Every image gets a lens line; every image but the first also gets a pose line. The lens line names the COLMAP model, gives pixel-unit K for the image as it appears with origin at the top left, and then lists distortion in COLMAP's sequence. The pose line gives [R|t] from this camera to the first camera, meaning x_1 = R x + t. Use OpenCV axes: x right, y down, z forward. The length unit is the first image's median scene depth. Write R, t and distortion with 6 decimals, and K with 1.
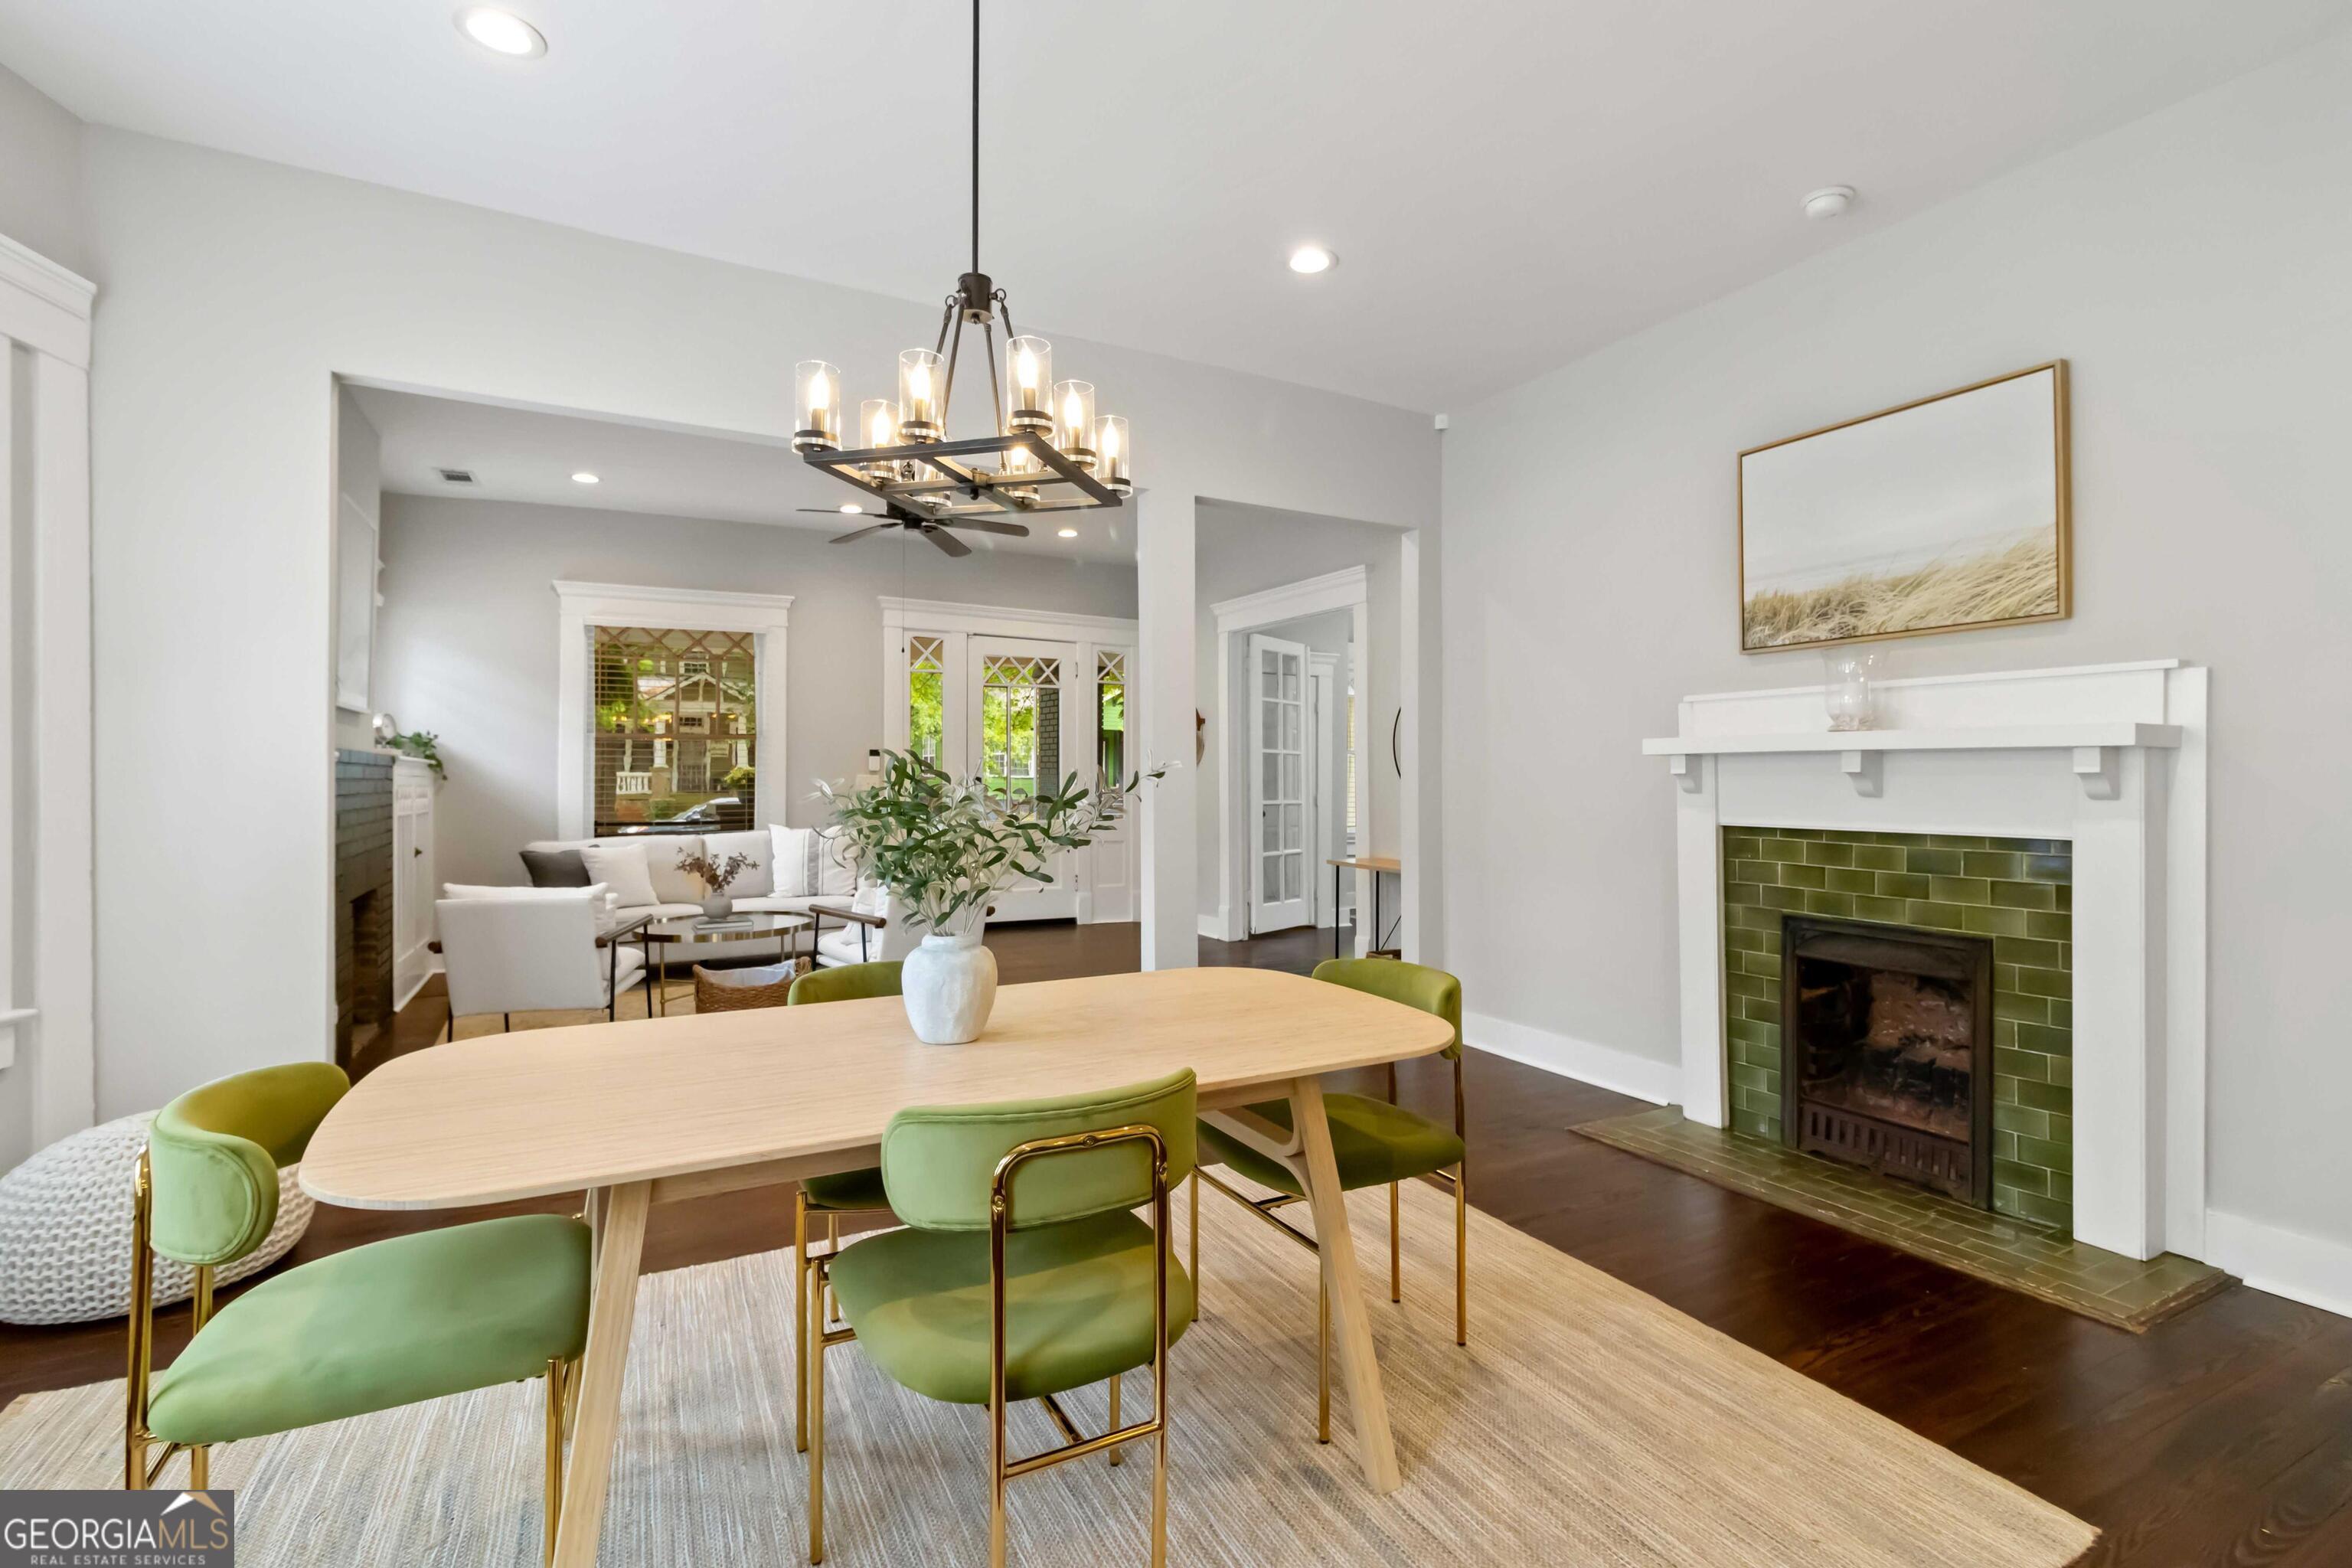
lens RADIAL K [[1061.8, 0, 1188.4], [0, 1061.8, 777.2], [0, 0, 1]] dist [-0.003314, -0.000348]
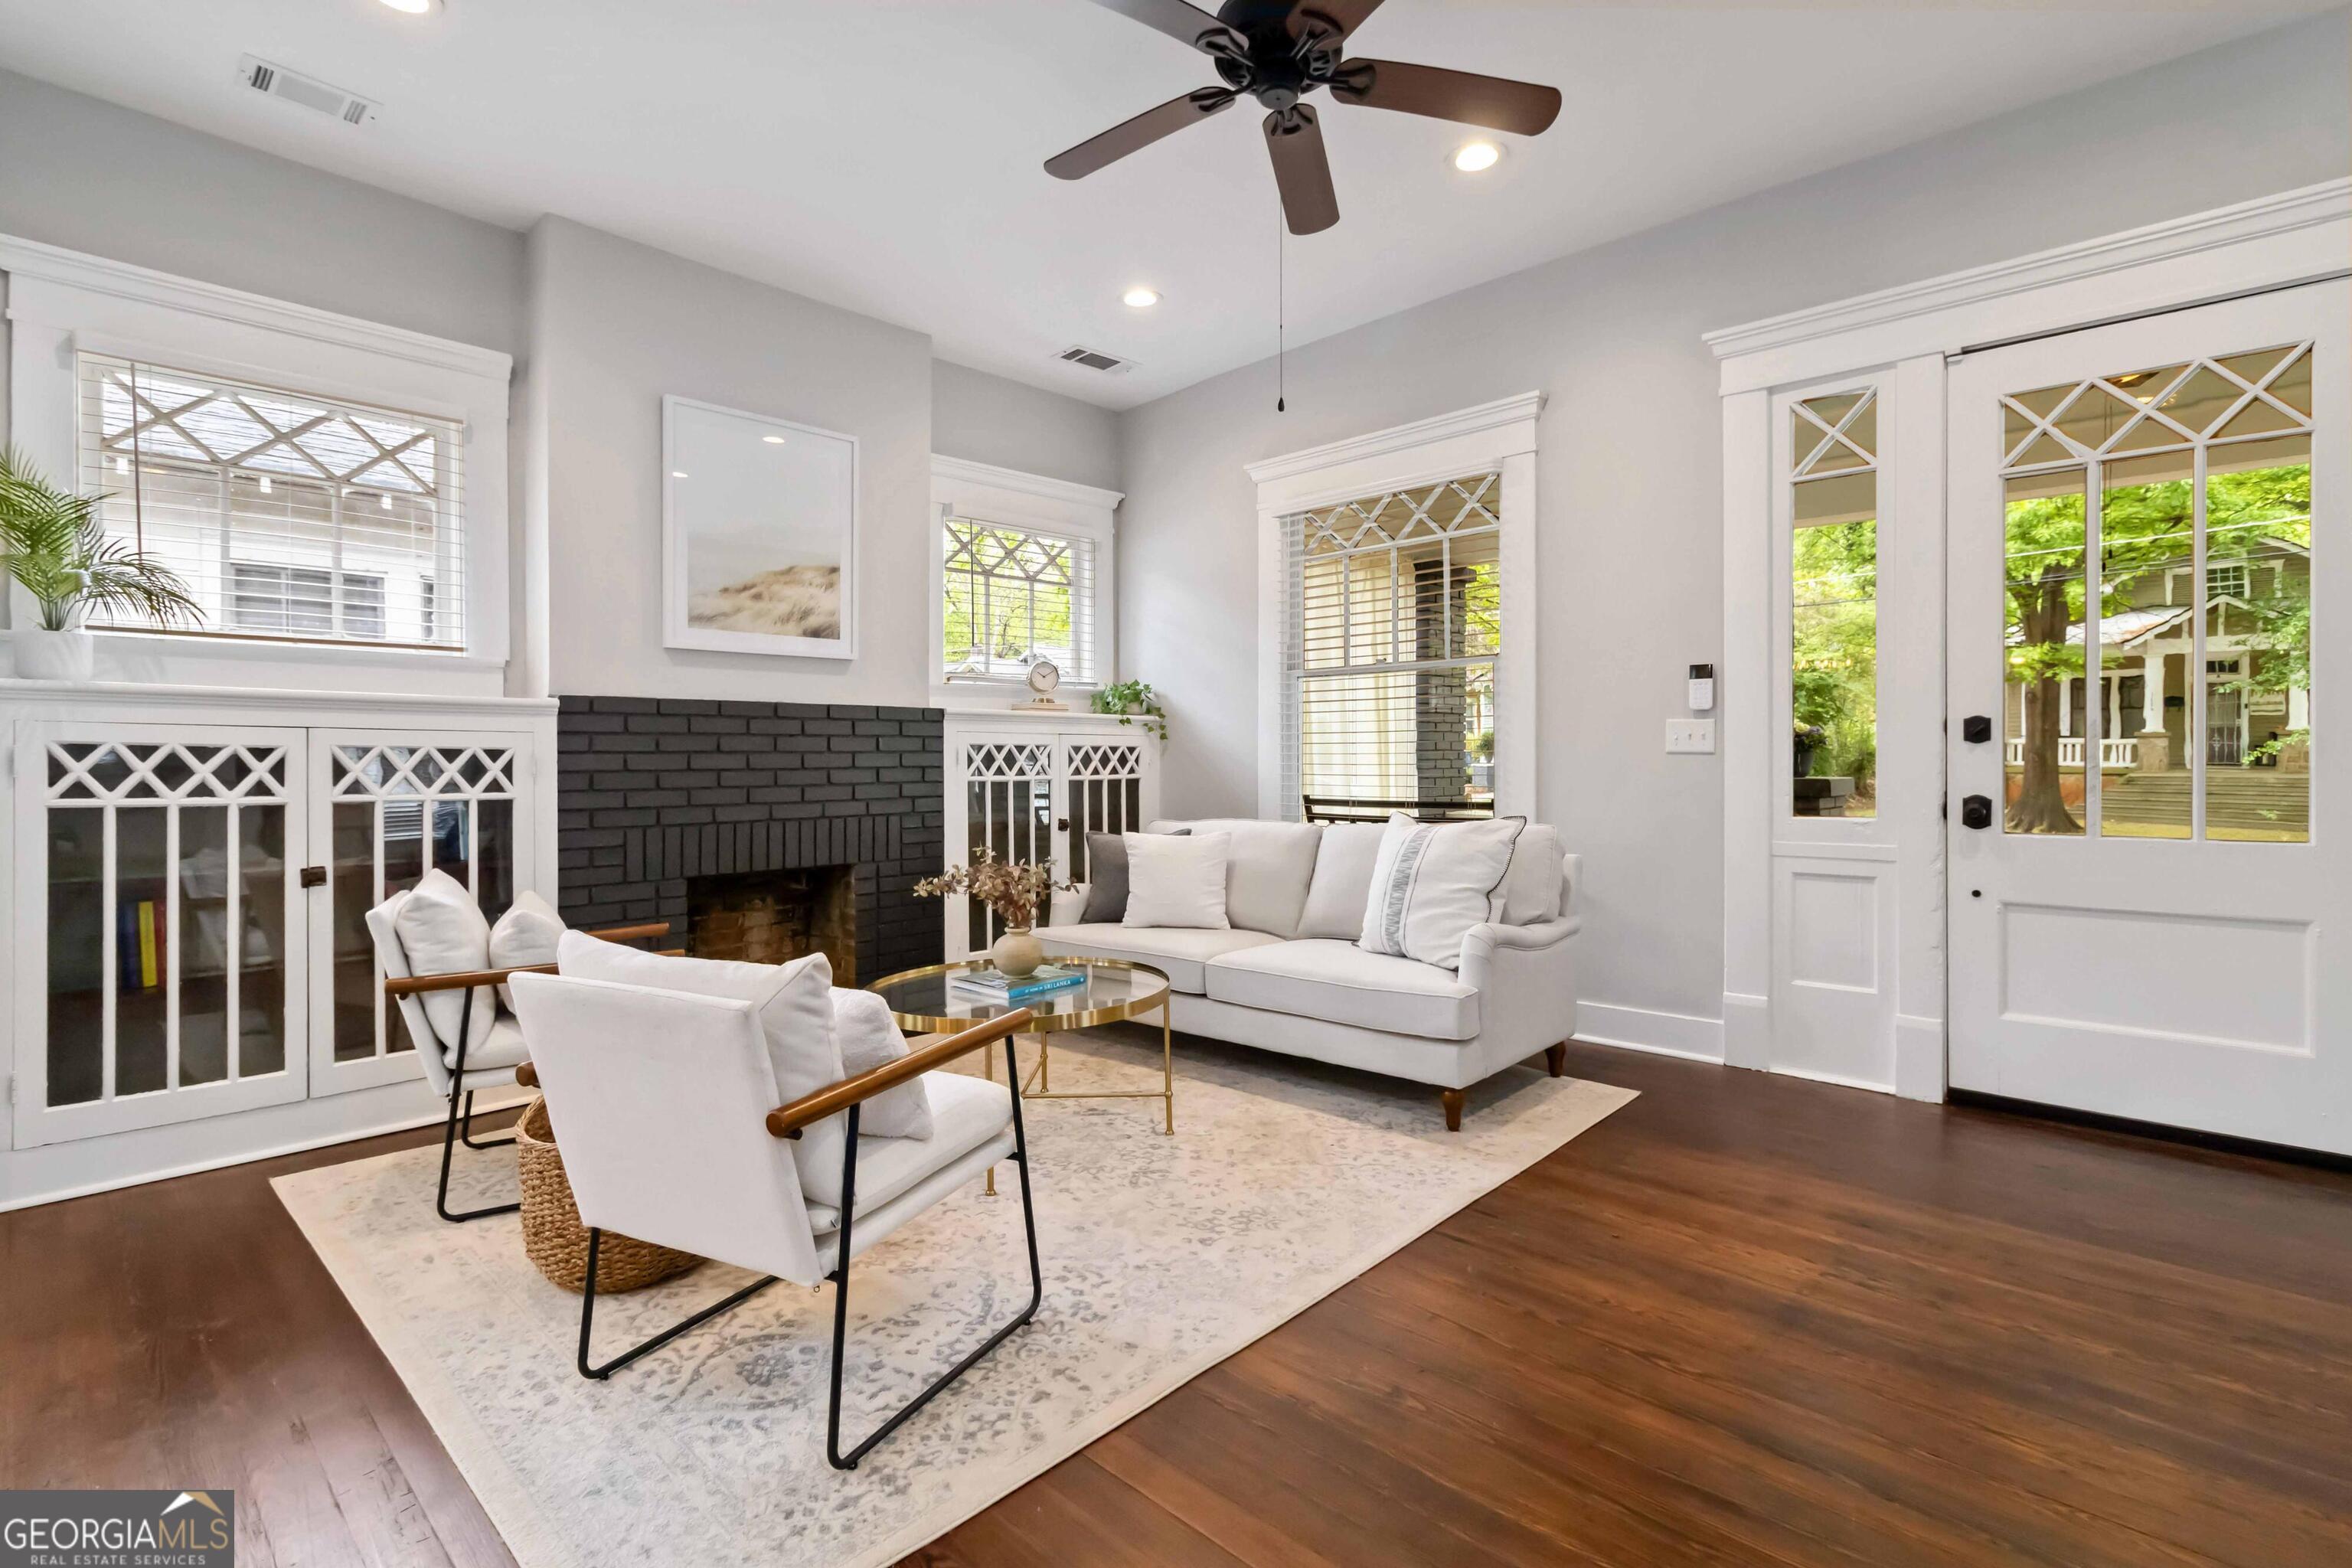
lens RADIAL K [[1094.7, 0, 1172.7], [0, 1094.7, 760.1], [0, 0, 1]] dist [0.003710, 0.000373]
pose [[0.304796, -0.000253, -0.952418, 0.108325], [0.008370, 0.999962, 0.002413, 0.014968], [0.952381, -0.008707, 0.304786, 0.712198]]
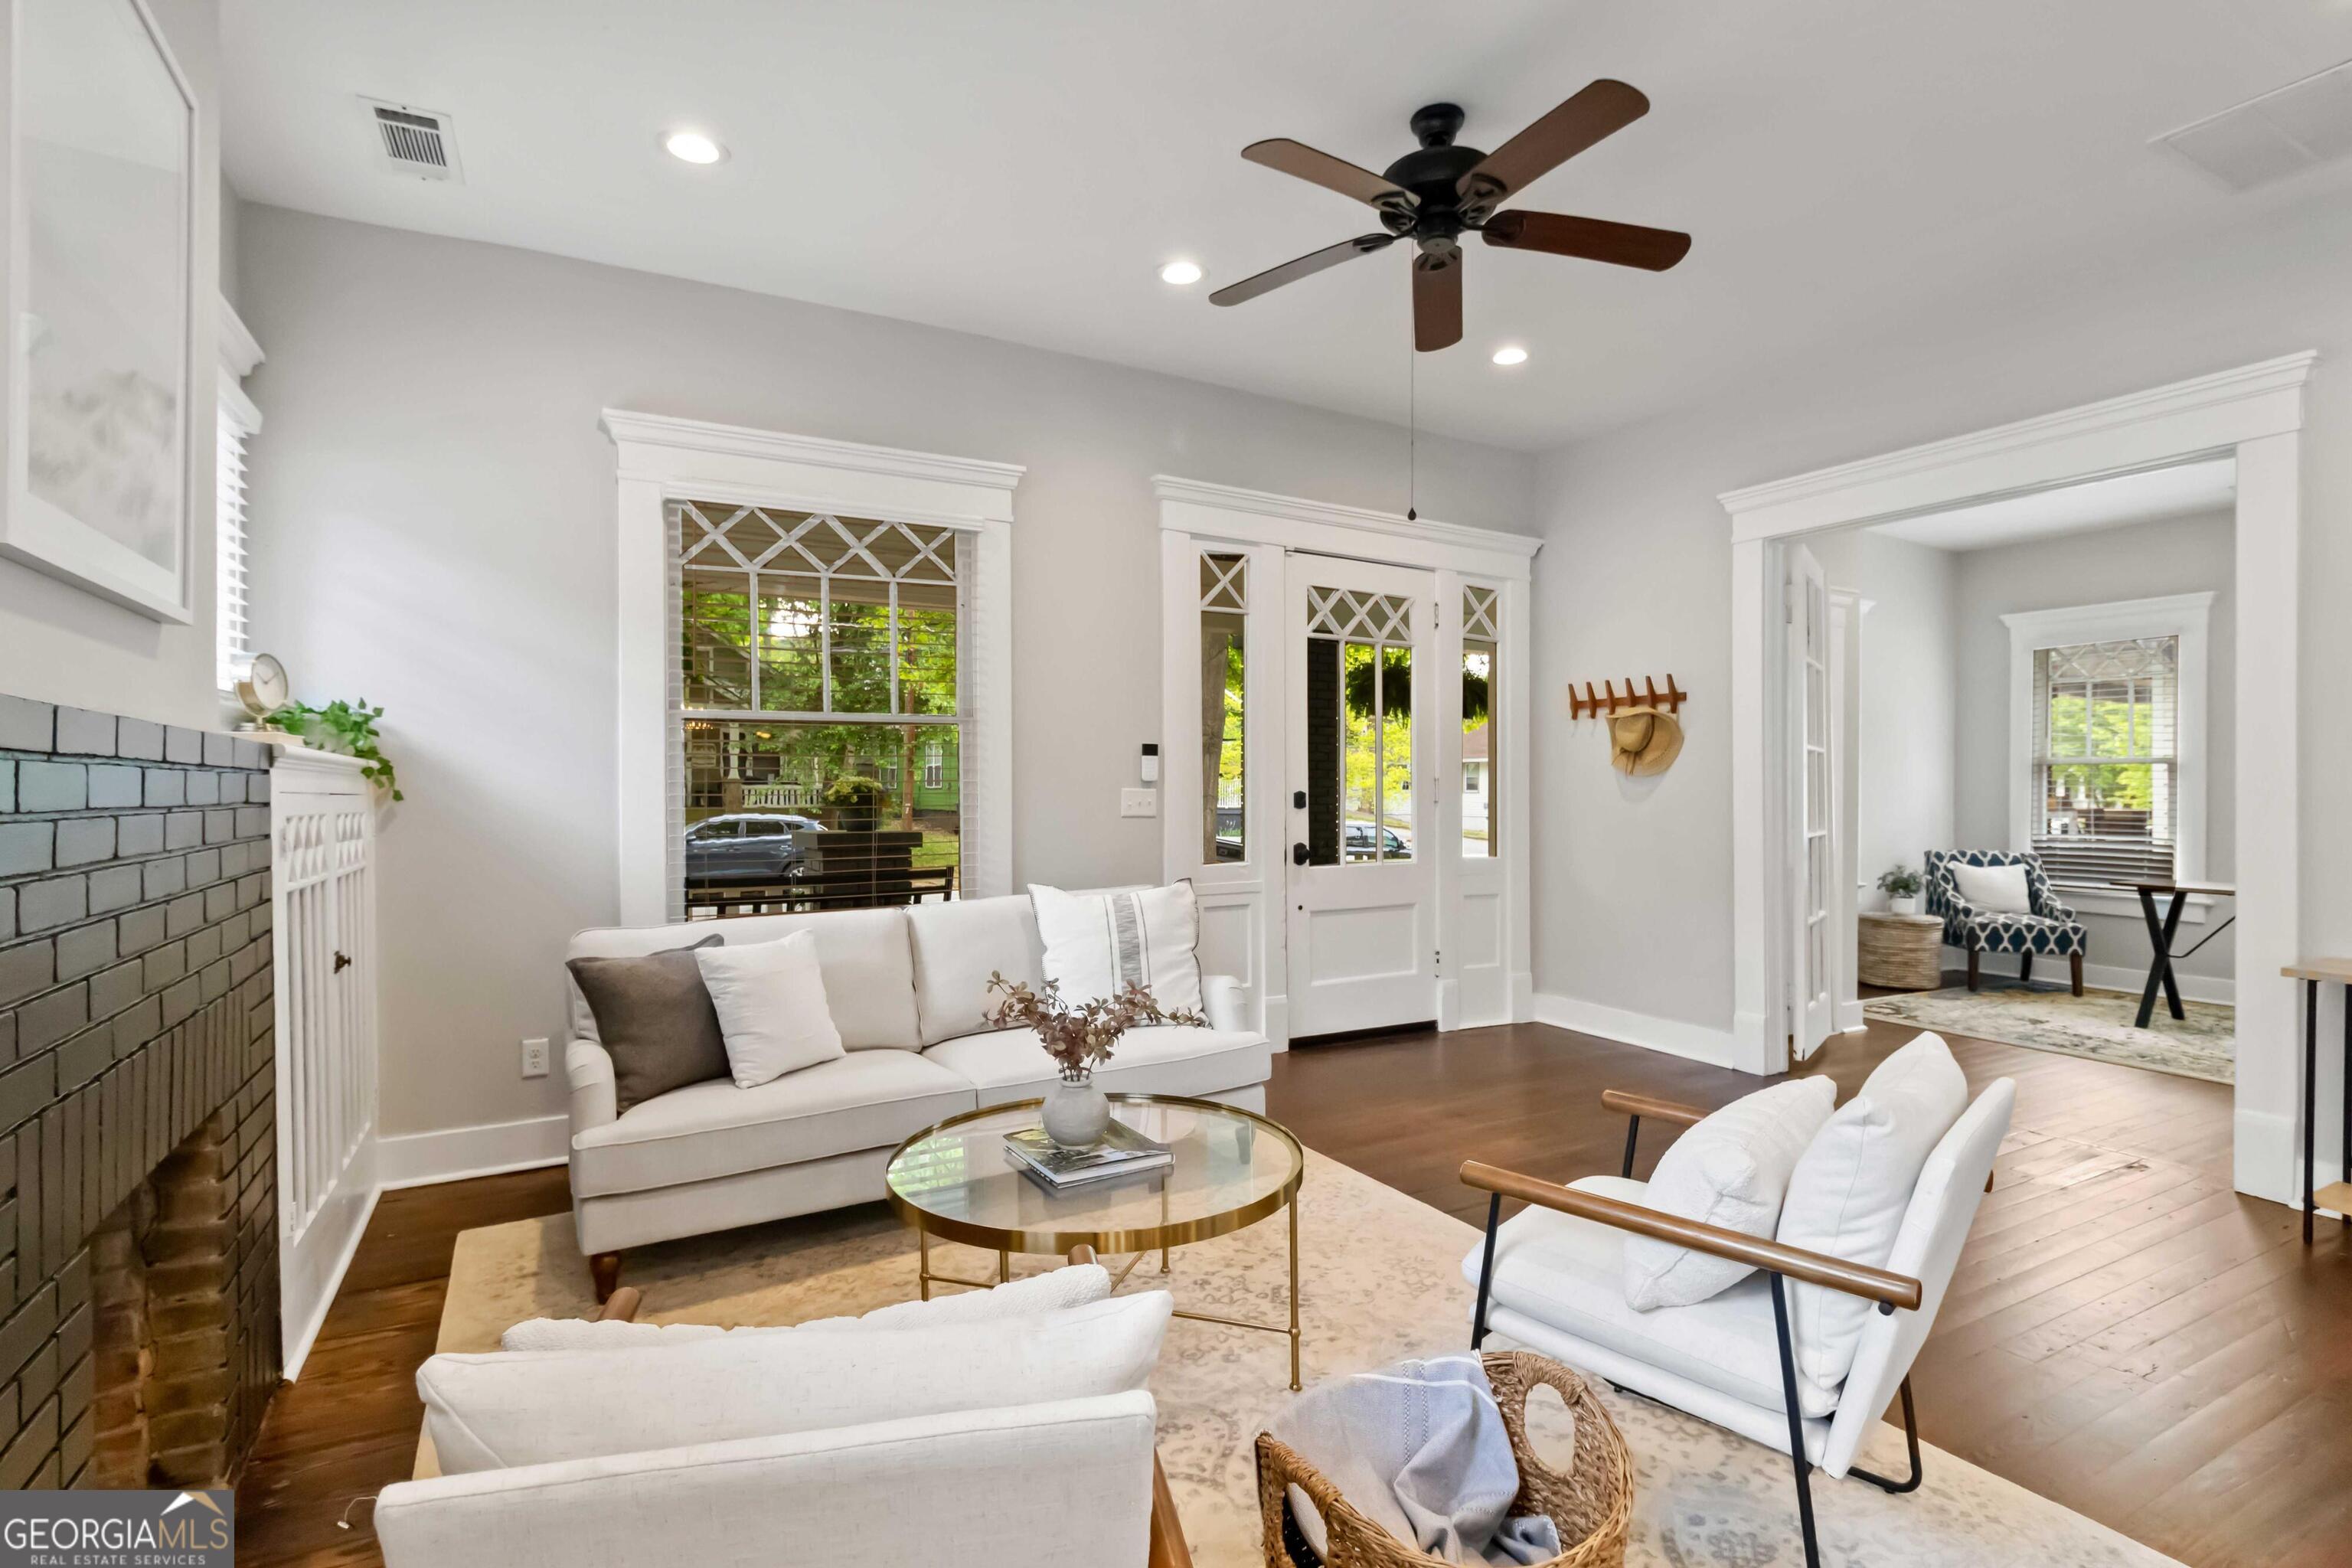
lens RADIAL K [[1115.2, 0, 1182.6], [0, 1115.2, 812.1], [0, 0, 1]] dist [-0.001969, -0.000418]
pose [[0.999993, -0.002266, 0.003098, -0.317313], [0.002203, 0.999792, 0.020298, -0.001648], [-0.003143, -0.020291, 0.999789, 0.451026]]
